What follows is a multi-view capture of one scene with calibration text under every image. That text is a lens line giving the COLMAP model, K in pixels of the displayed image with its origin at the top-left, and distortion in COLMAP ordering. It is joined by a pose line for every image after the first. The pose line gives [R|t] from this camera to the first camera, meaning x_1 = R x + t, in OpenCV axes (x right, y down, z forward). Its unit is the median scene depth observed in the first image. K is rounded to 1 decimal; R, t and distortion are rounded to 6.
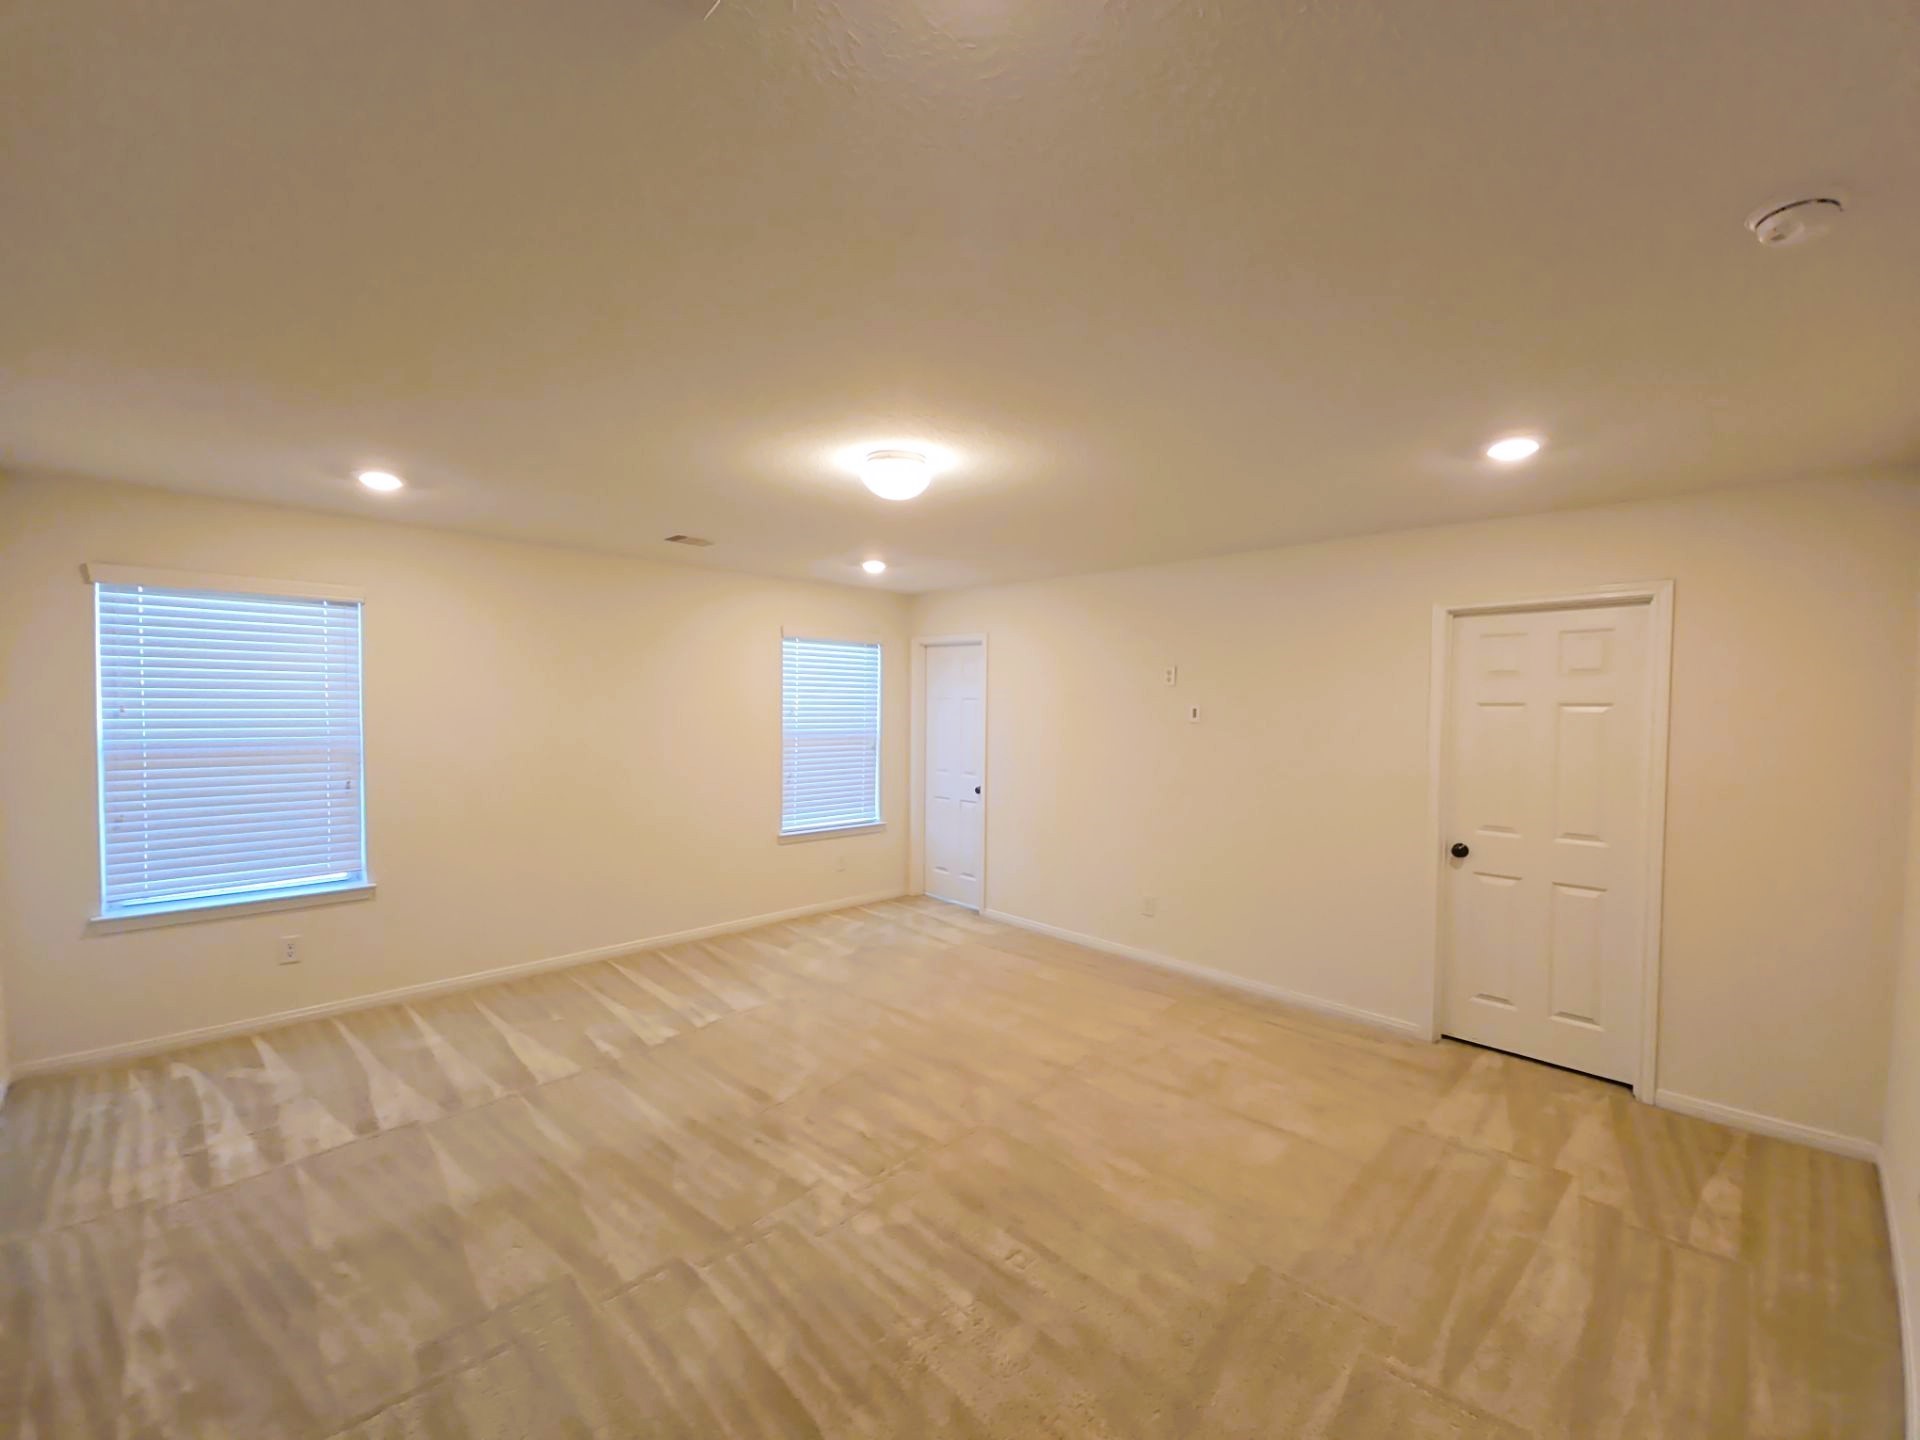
lens RADIAL K [[782.3, 0, 966.3], [0, 782.3, 711.3], [0, 0, 1]] dist [0.005544, -0.005547]
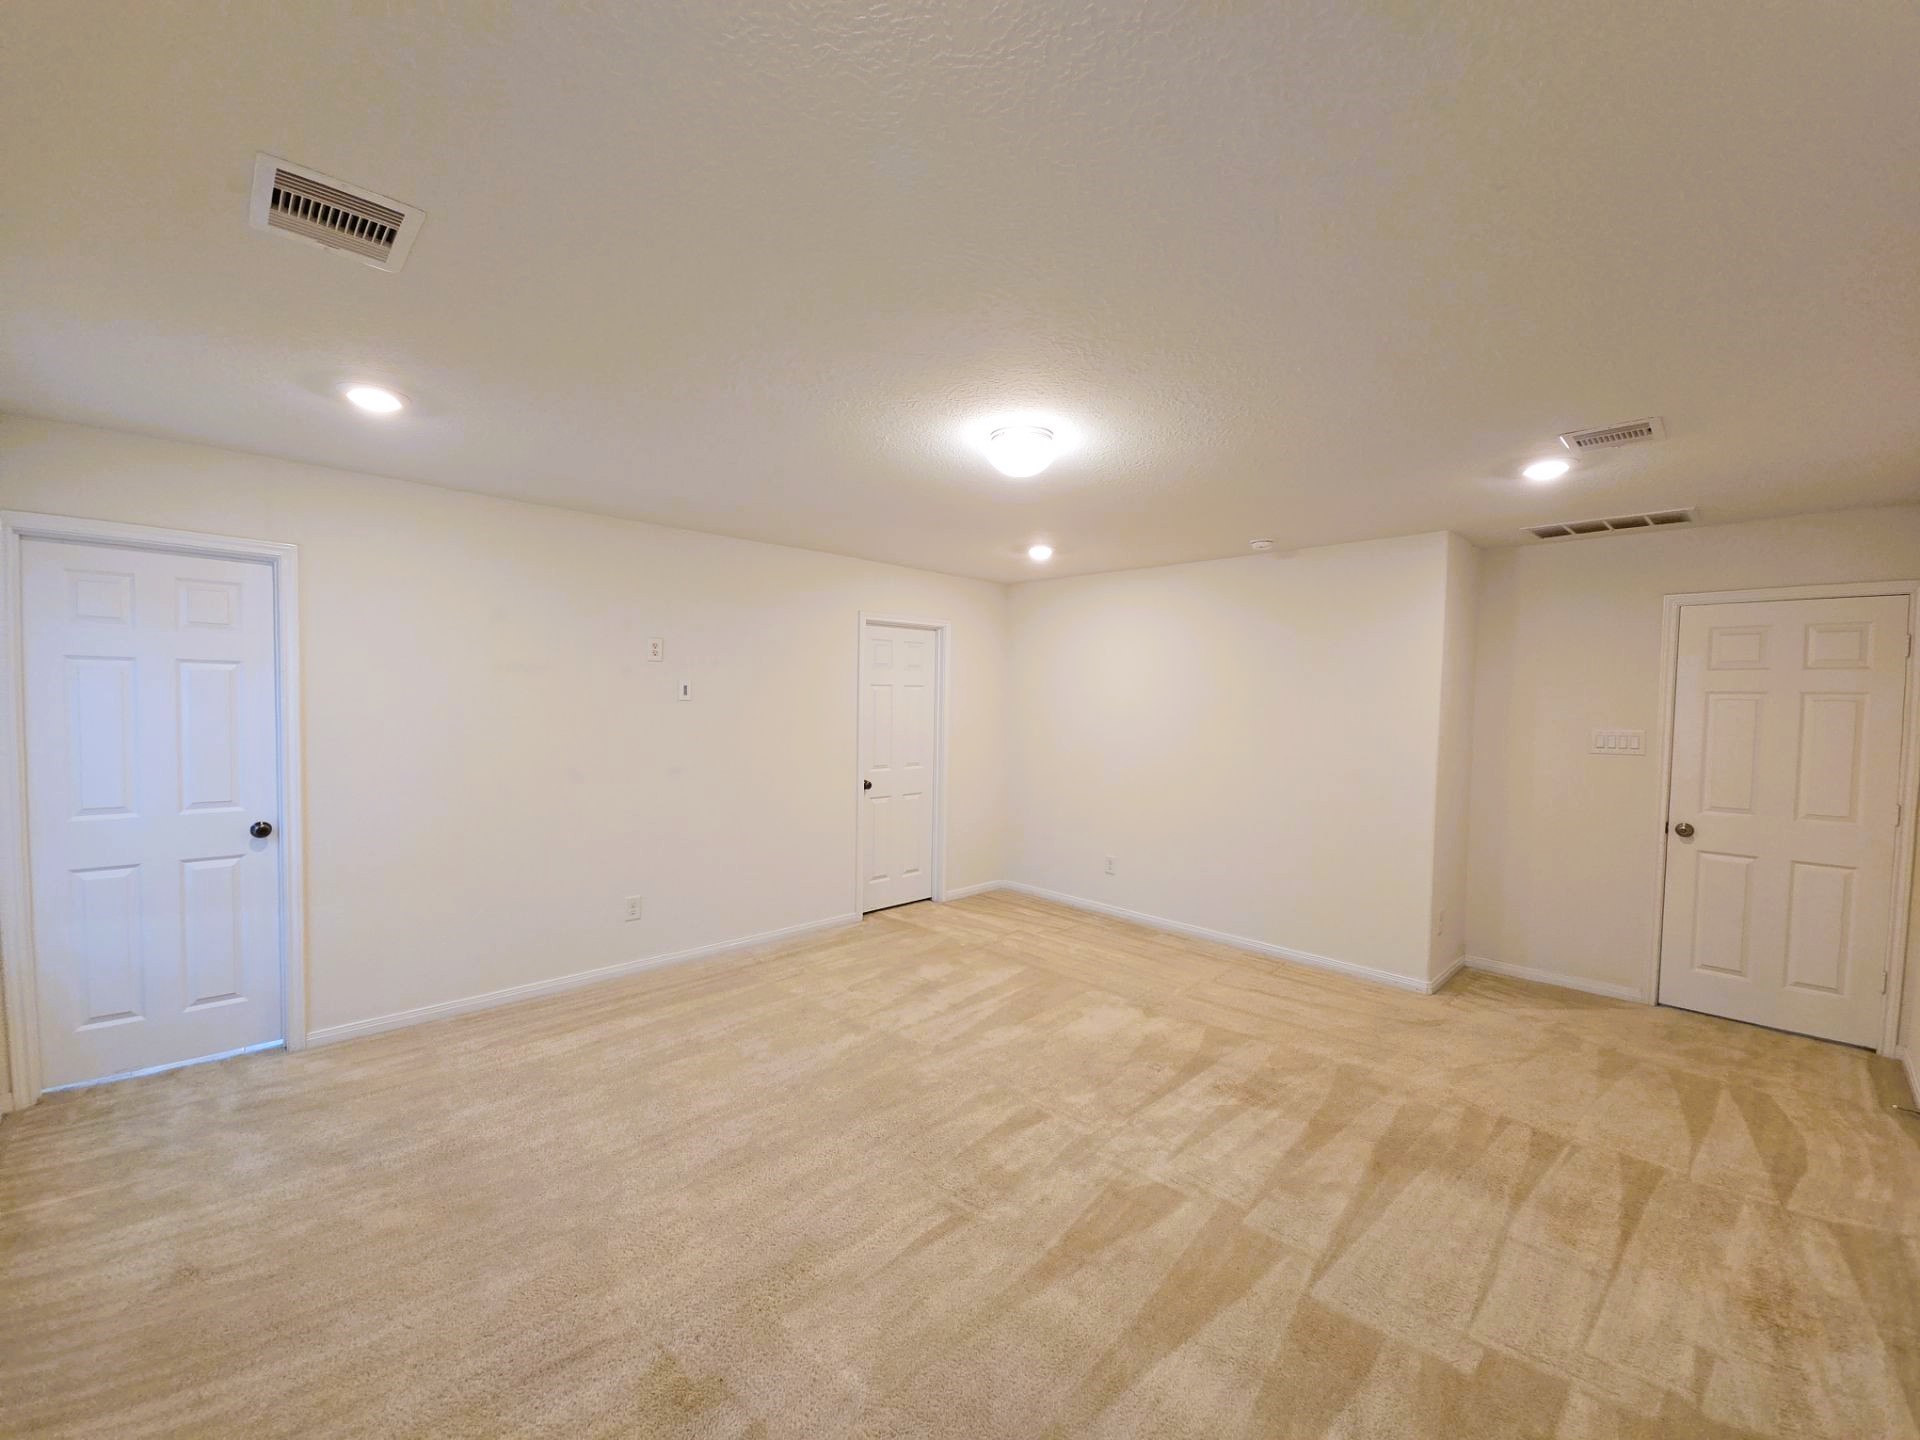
lens RADIAL K [[782.3, 0, 951.2], [0, 782.3, 729.2], [0, 0, 1]] dist [0.005544, -0.005547]
pose [[0.013513, -0.062880, 0.997930, -0.885960], [-0.018132, 0.997841, 0.063120, -0.023092], [-0.999744, -0.018948, 0.012344, 0.891161]]
